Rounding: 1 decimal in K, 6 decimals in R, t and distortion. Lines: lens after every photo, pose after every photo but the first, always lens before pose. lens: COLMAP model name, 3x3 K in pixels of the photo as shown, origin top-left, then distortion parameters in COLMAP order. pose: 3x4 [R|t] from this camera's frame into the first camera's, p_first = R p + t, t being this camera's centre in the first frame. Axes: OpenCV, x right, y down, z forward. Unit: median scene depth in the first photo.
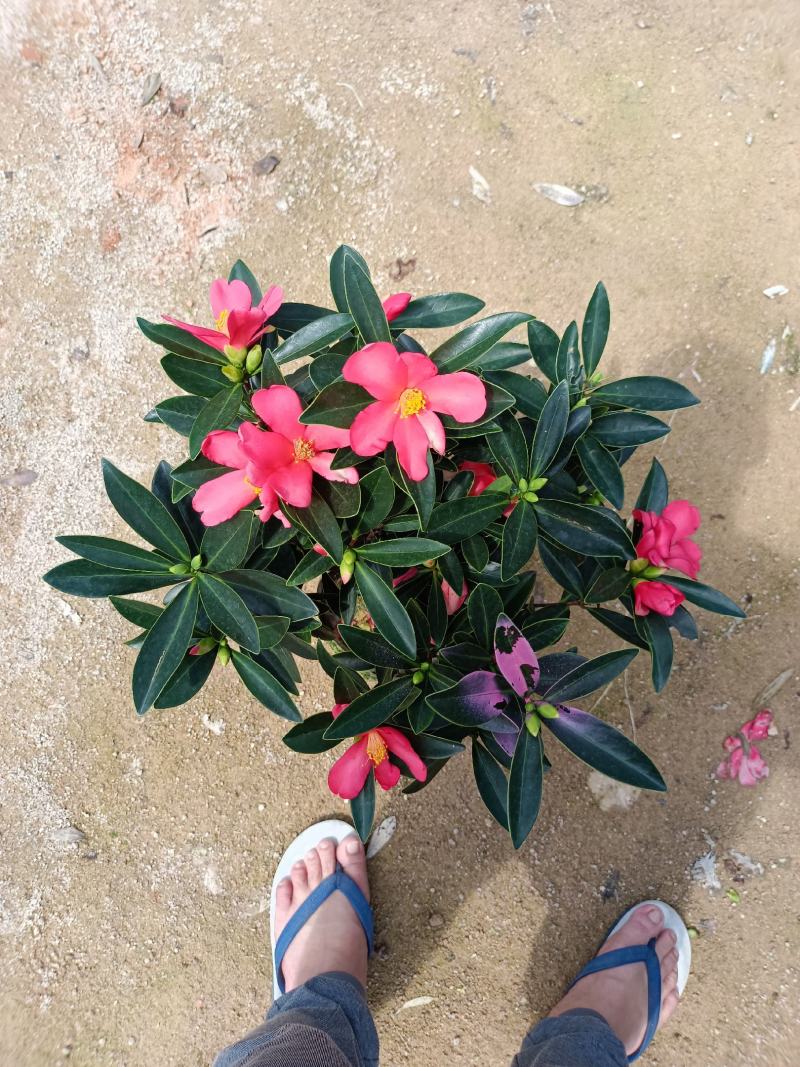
lens RADIAL K [[788.5, 0, 400.0], [0, 788.5, 533.5], [0, 0, 1]] dist [0.009018, -0.022182]
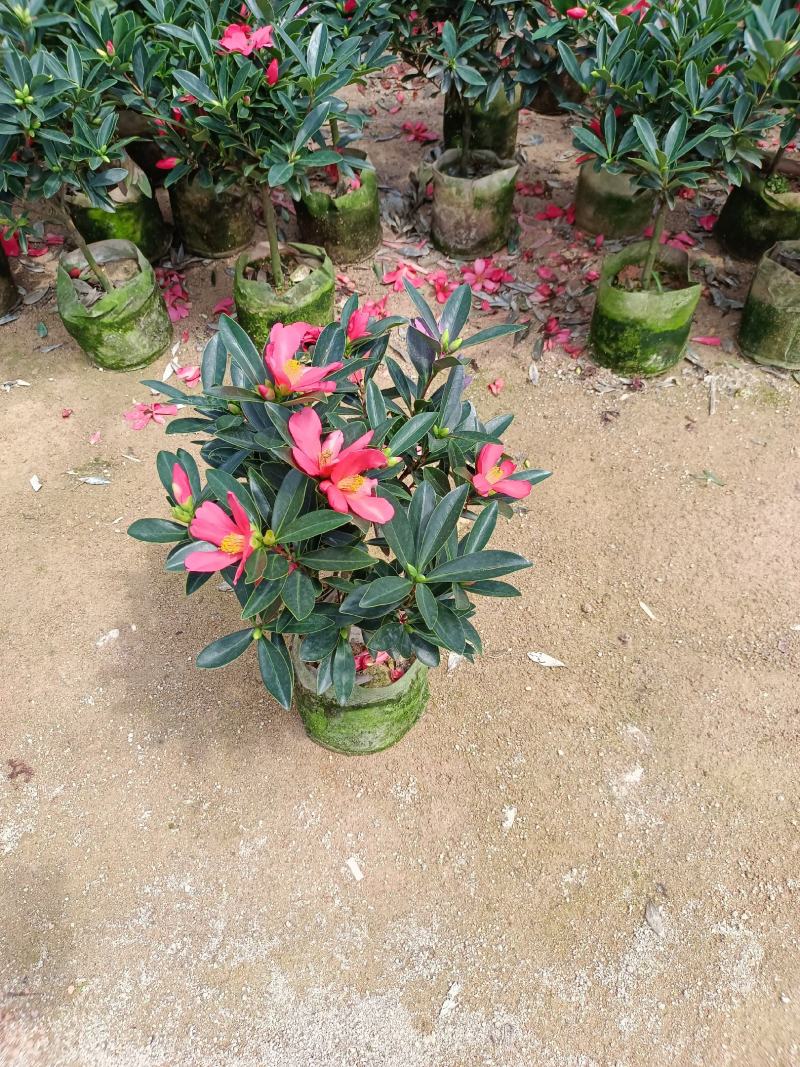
lens RADIAL K [[788.5, 0, 400.0], [0, 788.5, 533.5], [0, 0, 1]] dist [0.009018, -0.022182]
pose [[-0.258064, -0.800706, 0.540623, -0.475650], [0.946441, -0.097132, 0.307919, -0.189400], [-0.194041, 0.591131, 0.782887, -0.027559]]
